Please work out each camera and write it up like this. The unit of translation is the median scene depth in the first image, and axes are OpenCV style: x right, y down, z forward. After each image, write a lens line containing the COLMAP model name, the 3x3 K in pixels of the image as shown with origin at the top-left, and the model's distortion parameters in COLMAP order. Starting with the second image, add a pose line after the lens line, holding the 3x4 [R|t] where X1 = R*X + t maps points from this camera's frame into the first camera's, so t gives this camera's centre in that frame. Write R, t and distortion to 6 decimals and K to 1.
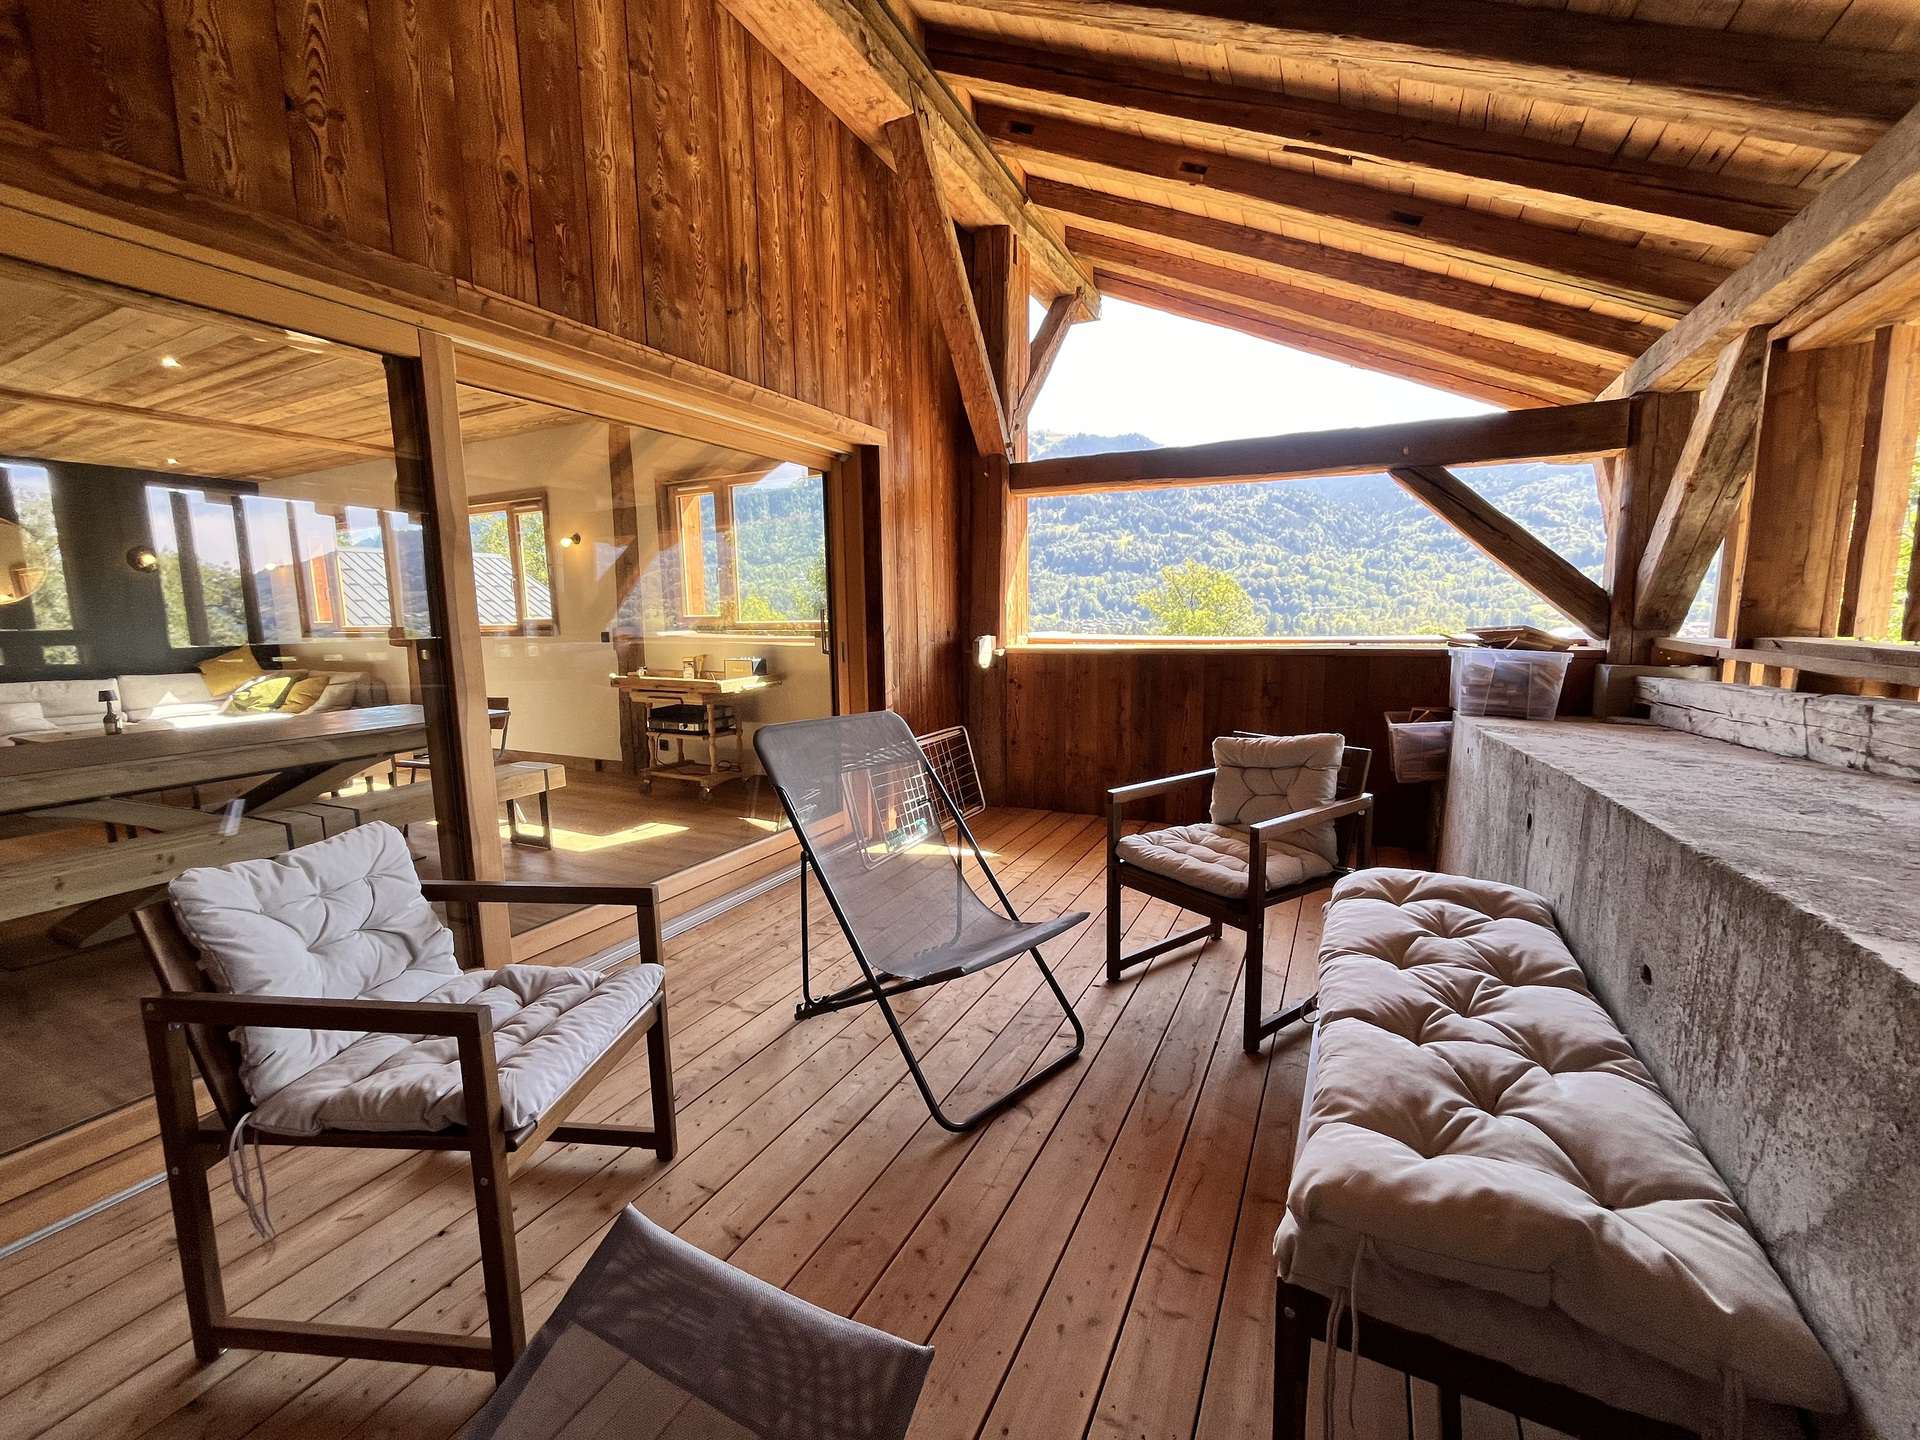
lens RADIAL K [[774.2, 0, 954.2], [0, 774.2, 721.0], [0, 0, 1]] dist [-0.000940, -0.001140]
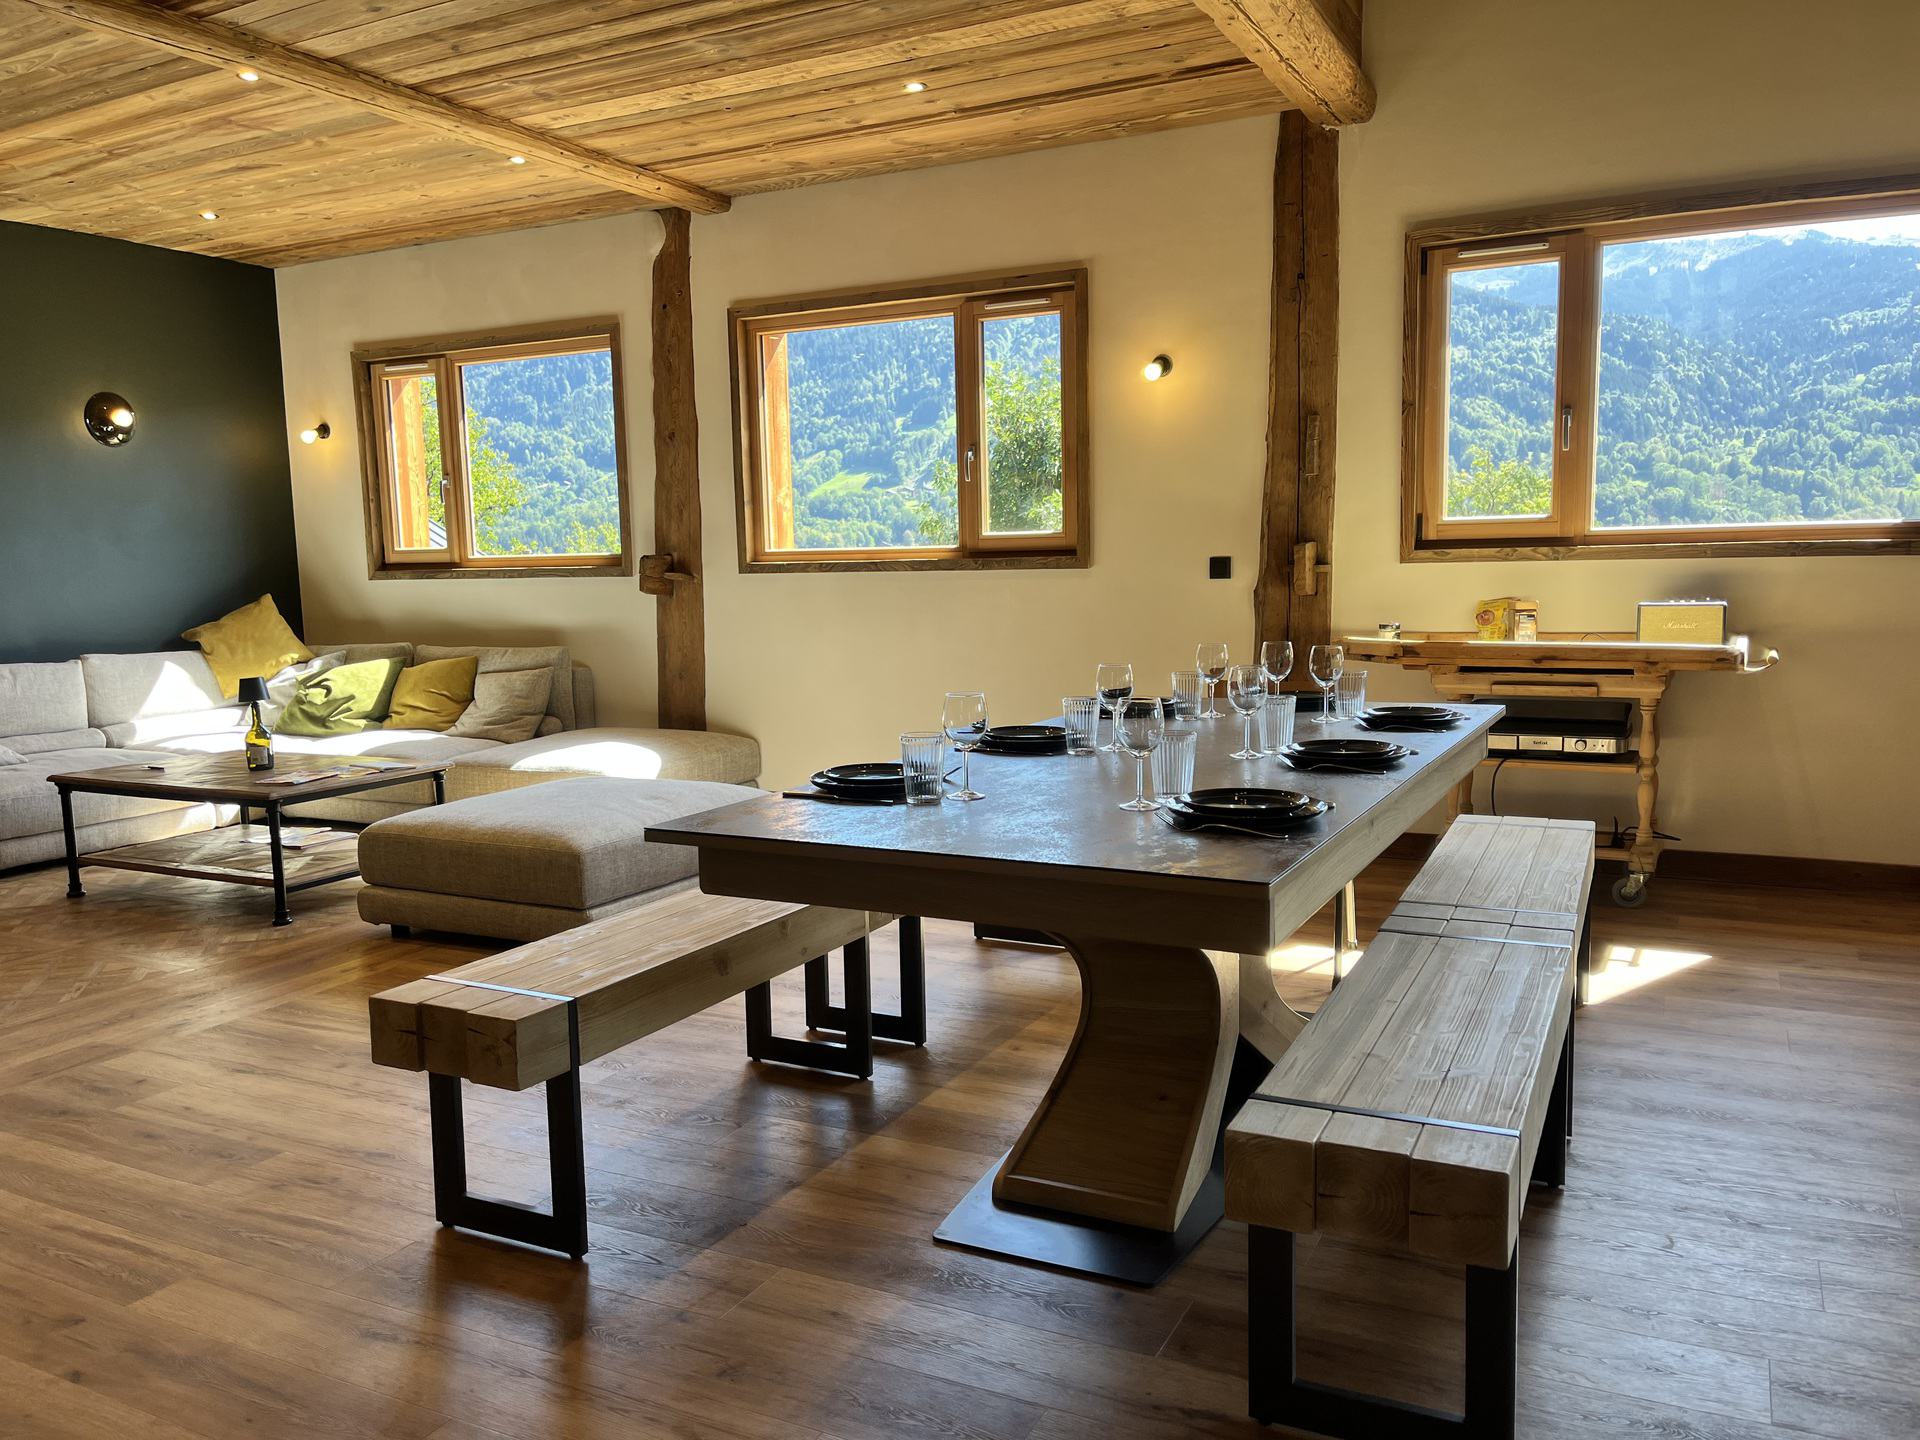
lens RADIAL K [[1455.4, 0, 966.6], [0, 1455.4, 732.9], [0, 0, 1]] dist [0.083270, -0.111238]
pose [[0.999971, -0.005068, -0.005609, -0.539808], [0.004961, 0.999809, -0.018888, 0.011635], [0.005703, 0.018859, 0.999806, 0.072168]]
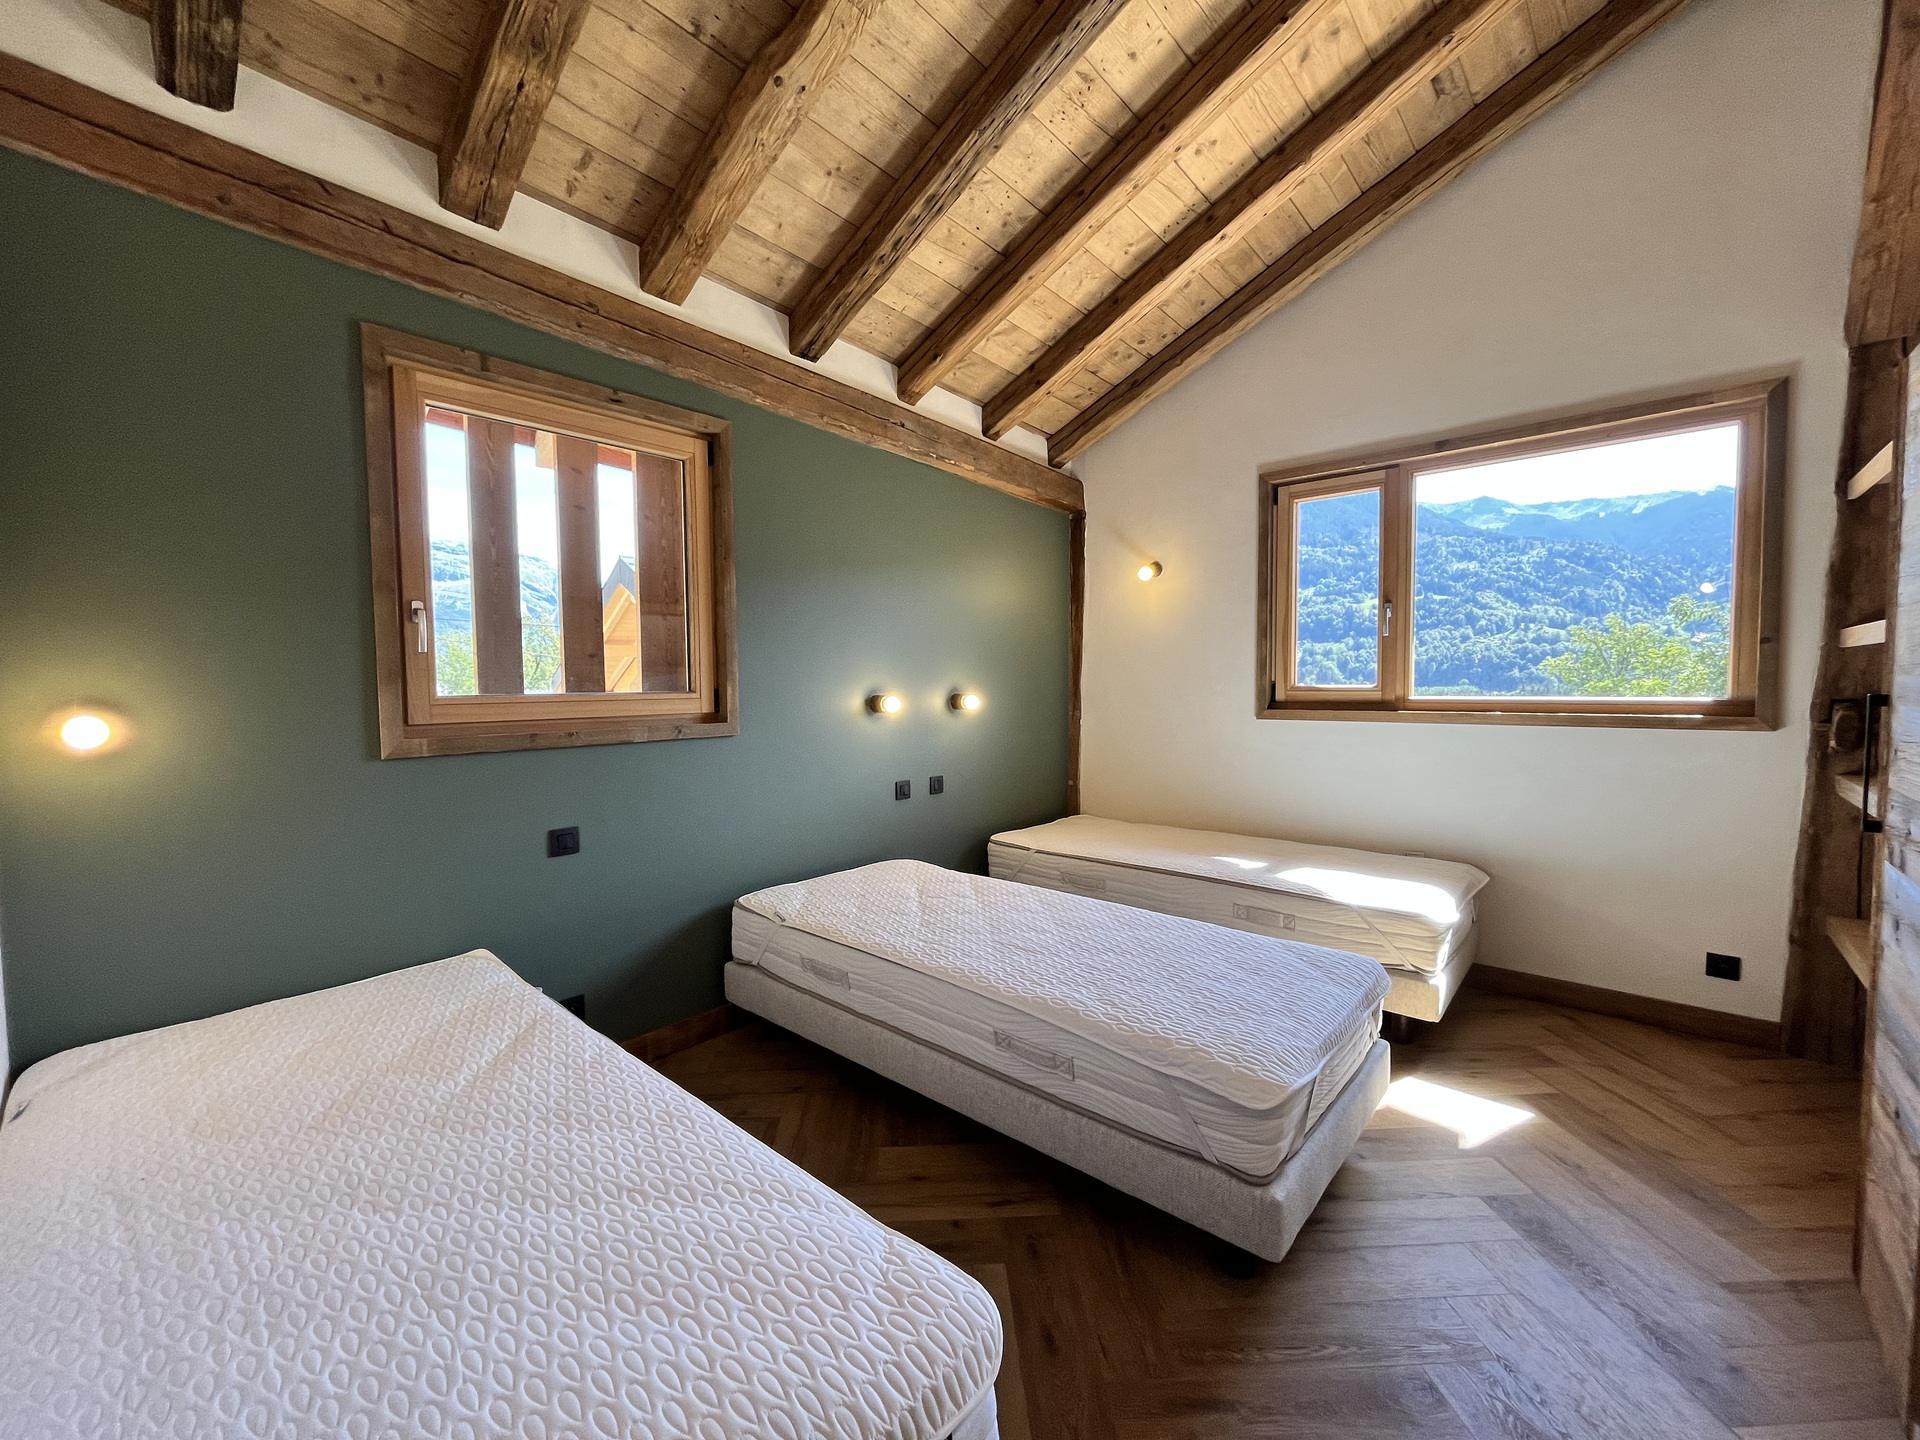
lens RADIAL K [[788.3, 0, 960.6], [0, 788.3, 687.2], [0, 0, 1]] dist [-0.001419, -0.000451]
pose [[0.965451, 0.008911, -0.260433, -0.374402], [-0.042674, 0.991330, -0.124276, -0.034193], [0.257067, 0.131096, 0.957460, 0.264243]]
